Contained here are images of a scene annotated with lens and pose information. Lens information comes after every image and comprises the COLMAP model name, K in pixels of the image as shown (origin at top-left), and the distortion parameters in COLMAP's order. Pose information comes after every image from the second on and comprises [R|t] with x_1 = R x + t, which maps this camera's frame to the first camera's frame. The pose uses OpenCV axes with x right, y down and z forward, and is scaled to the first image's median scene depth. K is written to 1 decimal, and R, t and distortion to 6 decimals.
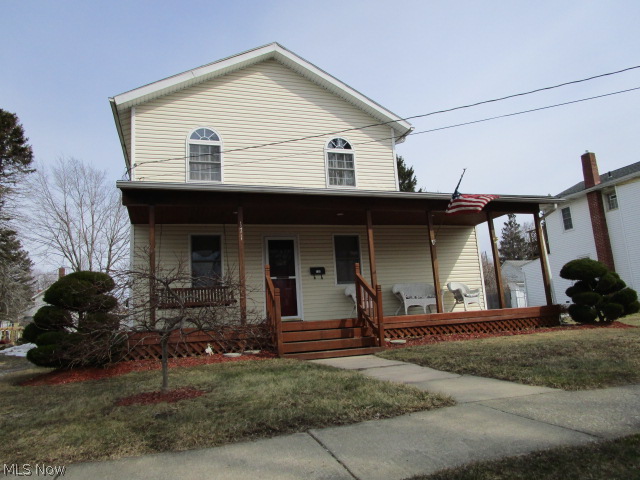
lens RADIAL K [[445.7, 0, 323.9], [0, 445.7, 239.1], [0, 0, 1]] dist [-0.026370, 0.003675]
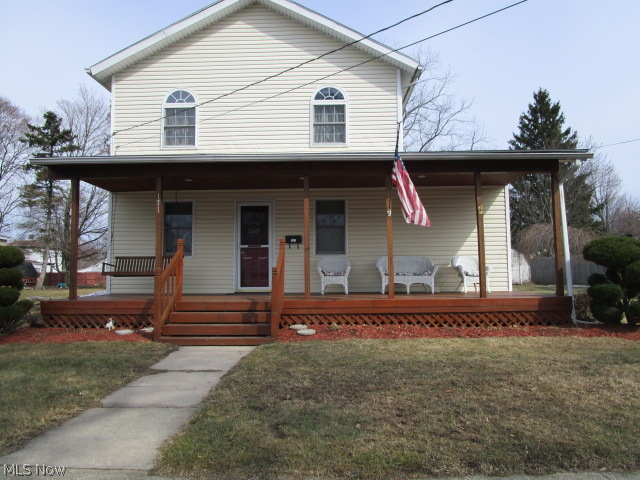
lens RADIAL K [[445.7, 0, 318.0], [0, 445.7, 240.7], [0, 0, 1]] dist [-0.026370, 0.003675]
pose [[0.939521, 0.024919, -0.341584, 0.341733], [0.009261, 0.995137, 0.098069, -0.015306], [0.342366, -0.095301, 0.934721, 0.167423]]
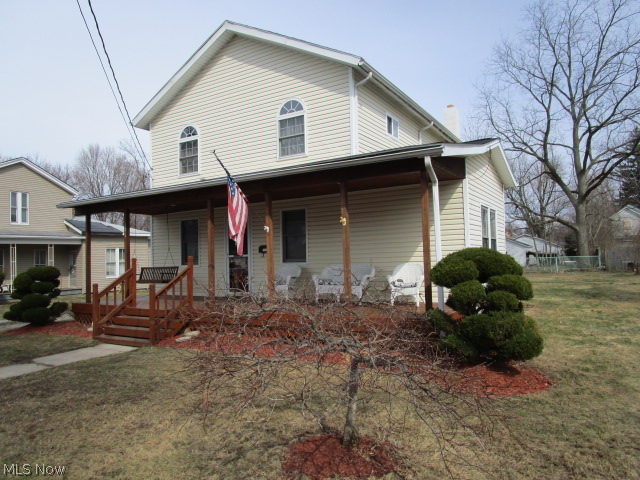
lens RADIAL K [[445.7, 0, 319.3], [0, 445.7, 240.0], [0, 0, 1]] dist [-0.026370, 0.003675]
pose [[0.652738, 0.006392, -0.757557, 0.810289], [0.112733, 0.988012, 0.105471, -0.039728], [0.749149, -0.154246, 0.644192, 0.455779]]
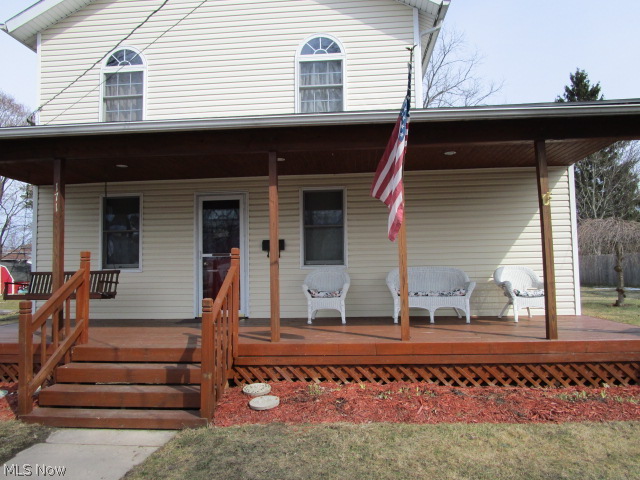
lens RADIAL K [[445.7, 0, 319.5], [0, 445.7, 241.7], [0, 0, 1]] dist [-0.026370, 0.003675]
pose [[0.921382, 0.016694, -0.388300, 0.306323], [0.026885, 0.993946, 0.106527, -0.003637], [0.387727, -0.108591, 0.915355, 0.418009]]
